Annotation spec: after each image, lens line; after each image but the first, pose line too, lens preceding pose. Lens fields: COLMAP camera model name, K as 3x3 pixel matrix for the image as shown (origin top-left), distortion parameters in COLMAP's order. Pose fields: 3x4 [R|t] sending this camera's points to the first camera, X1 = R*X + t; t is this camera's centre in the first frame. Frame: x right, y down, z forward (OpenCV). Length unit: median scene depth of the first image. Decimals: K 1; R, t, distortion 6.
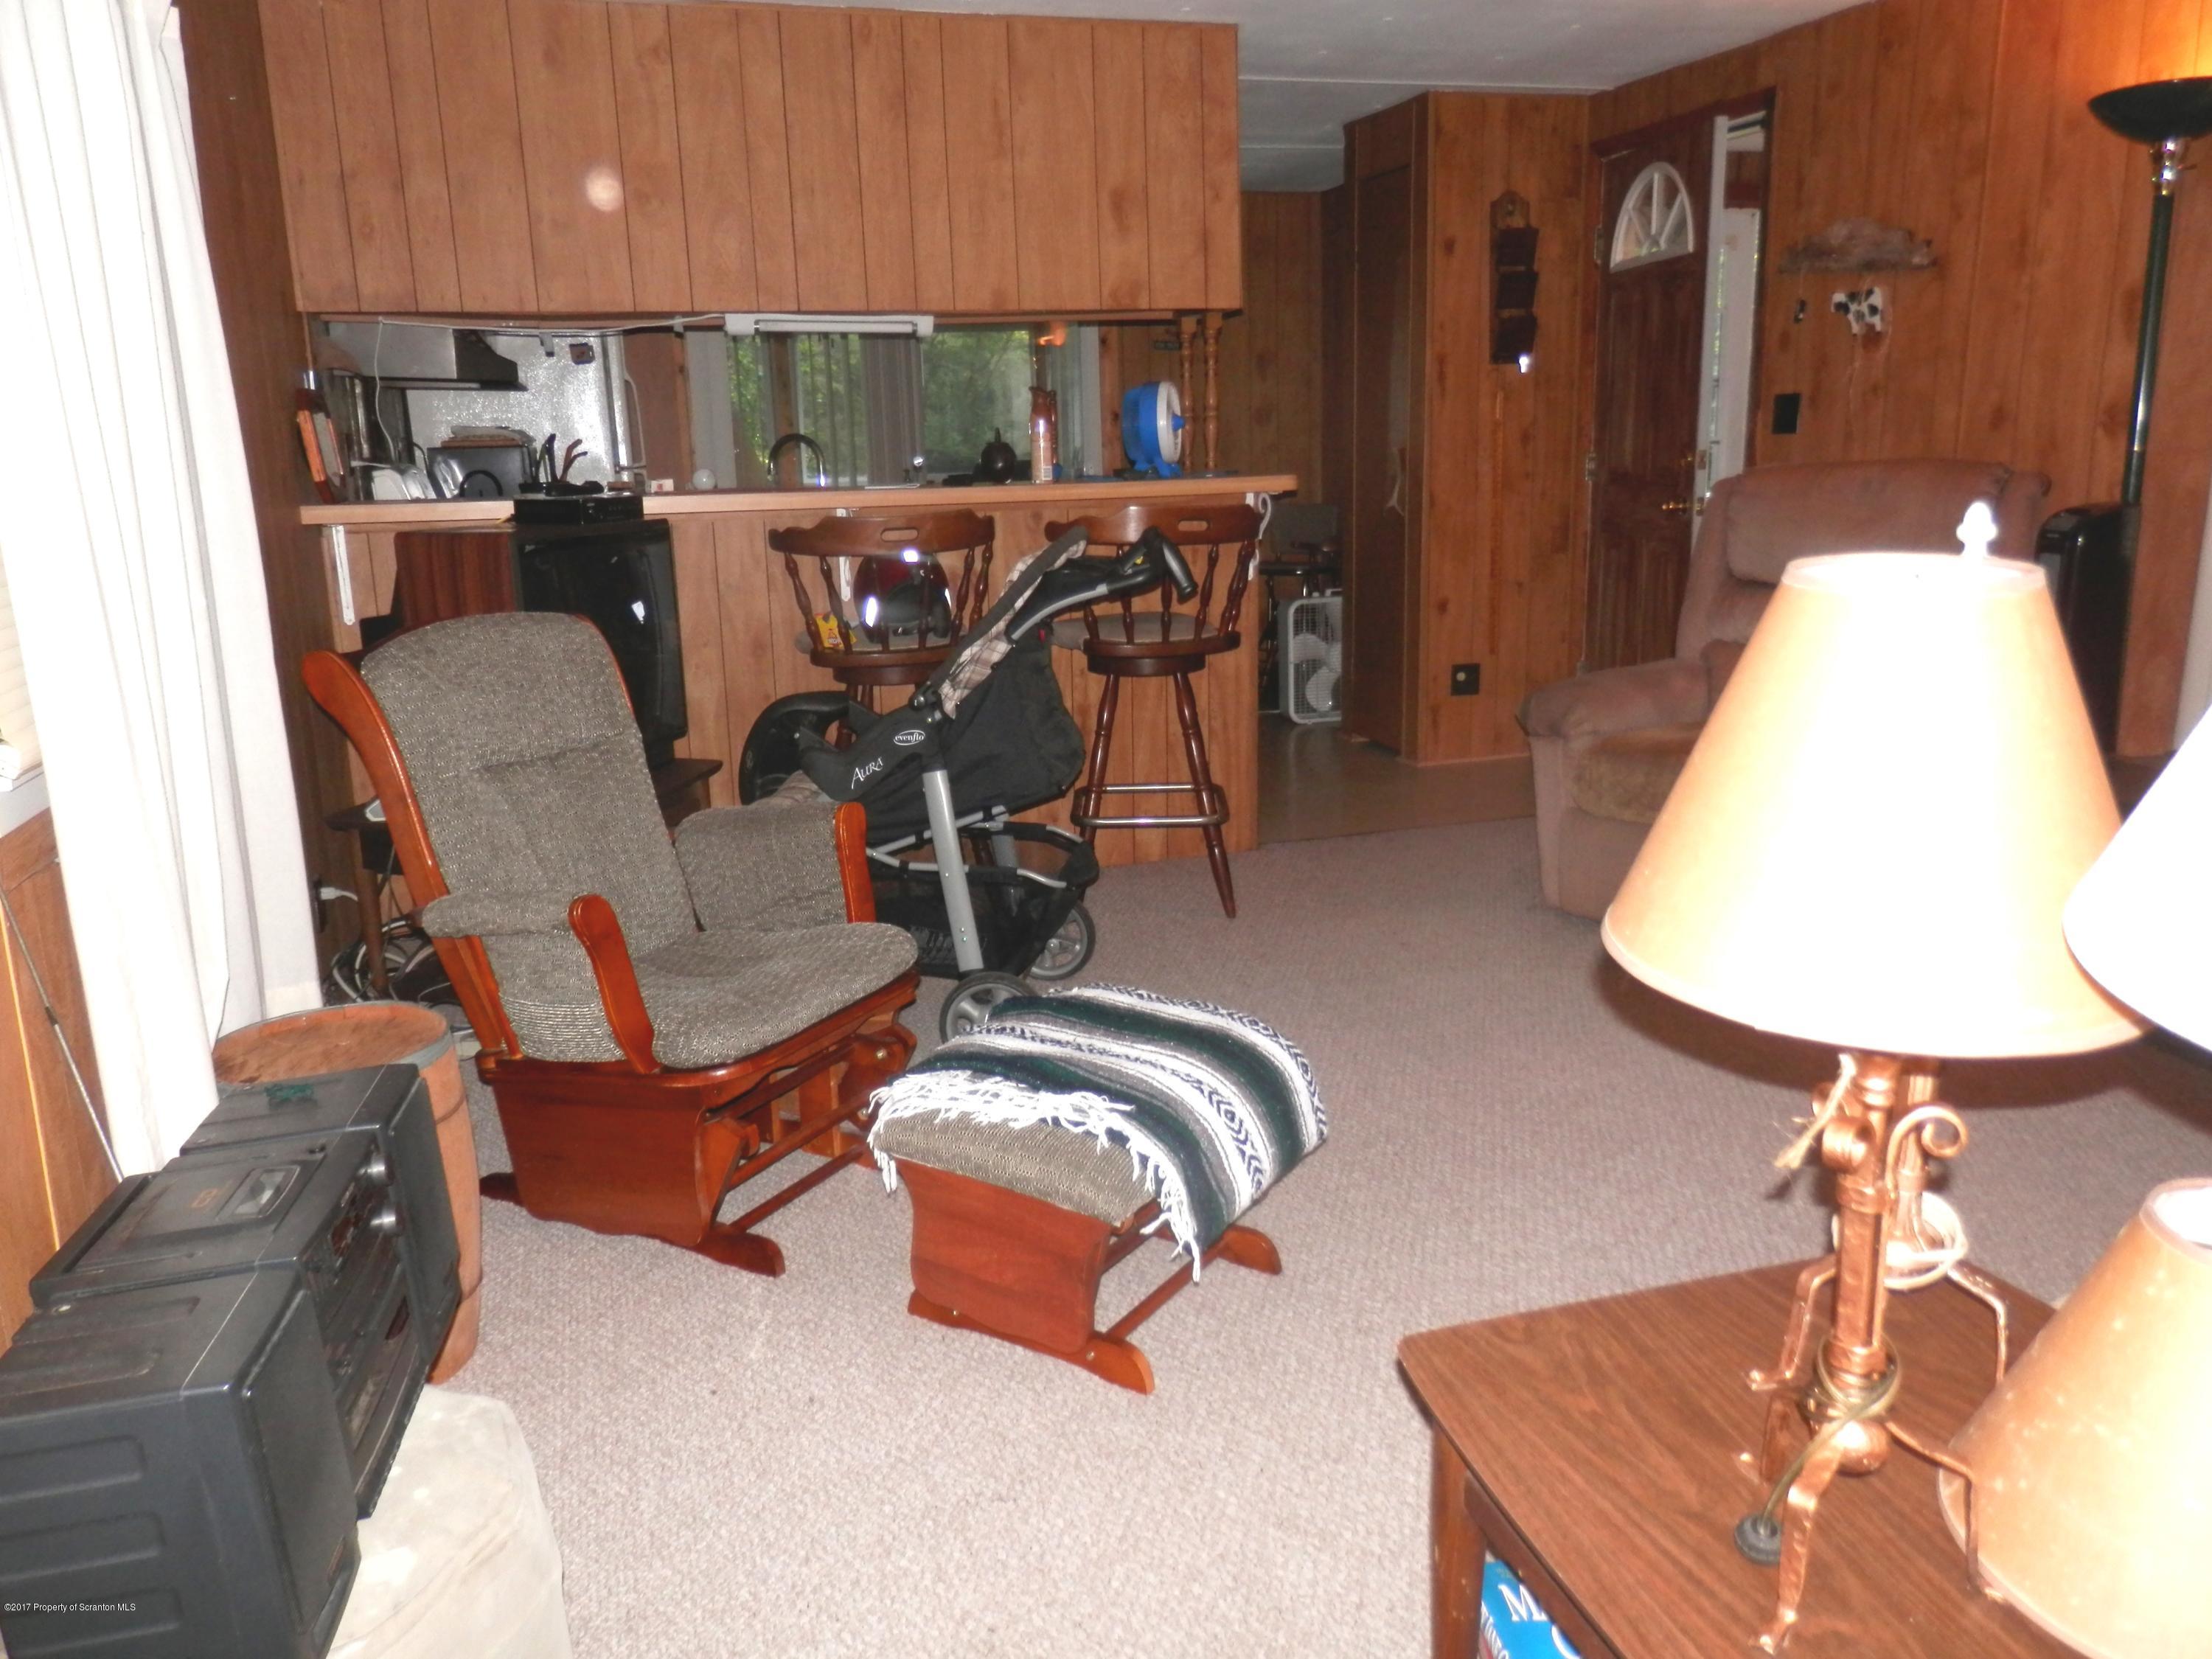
lens RADIAL K [[1582.3, 0, 1106.0], [0, 1582.3, 829.5], [0, 0, 1]] dist [-0.012516, 0.006159]
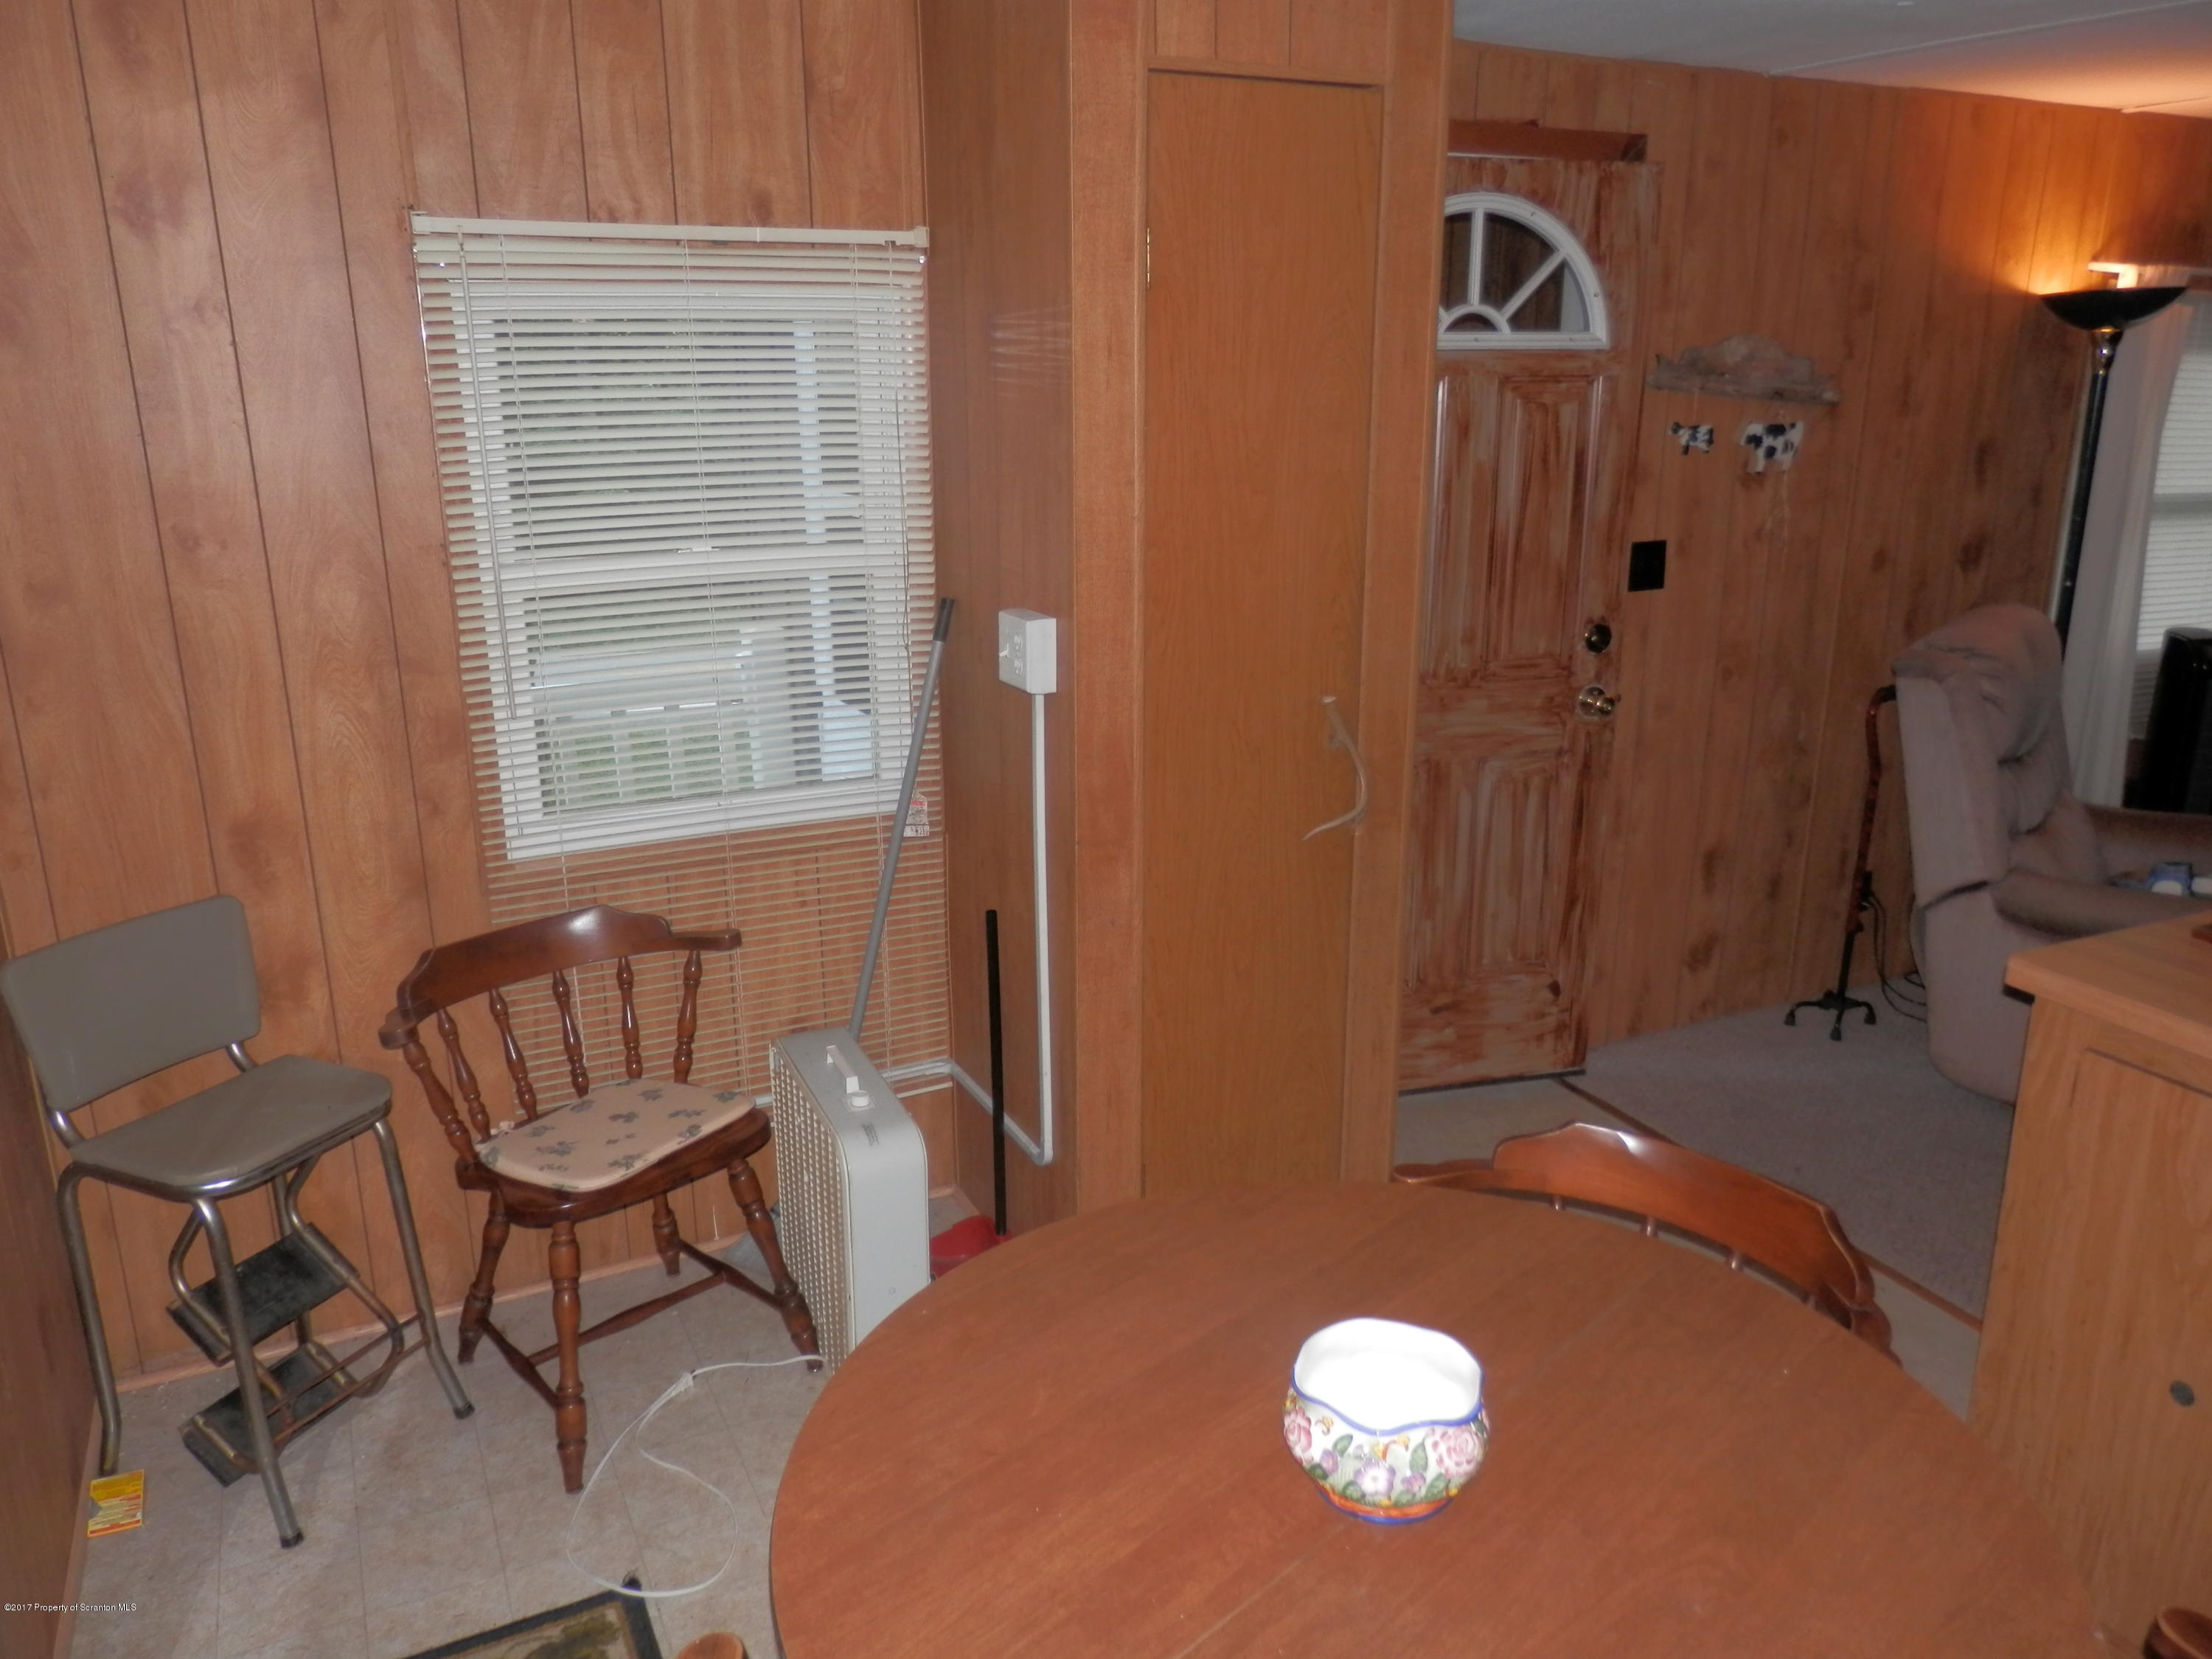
lens RADIAL K [[1582.3, 0, 1106.0], [0, 1582.3, 829.5], [0, 0, 1]] dist [-0.012516, 0.006159]
pose [[-0.143761, -0.253723, 0.956534, -0.342188], [0.250027, 0.925904, 0.283176, -0.469375], [-0.957507, 0.279869, -0.069671, 1.464303]]
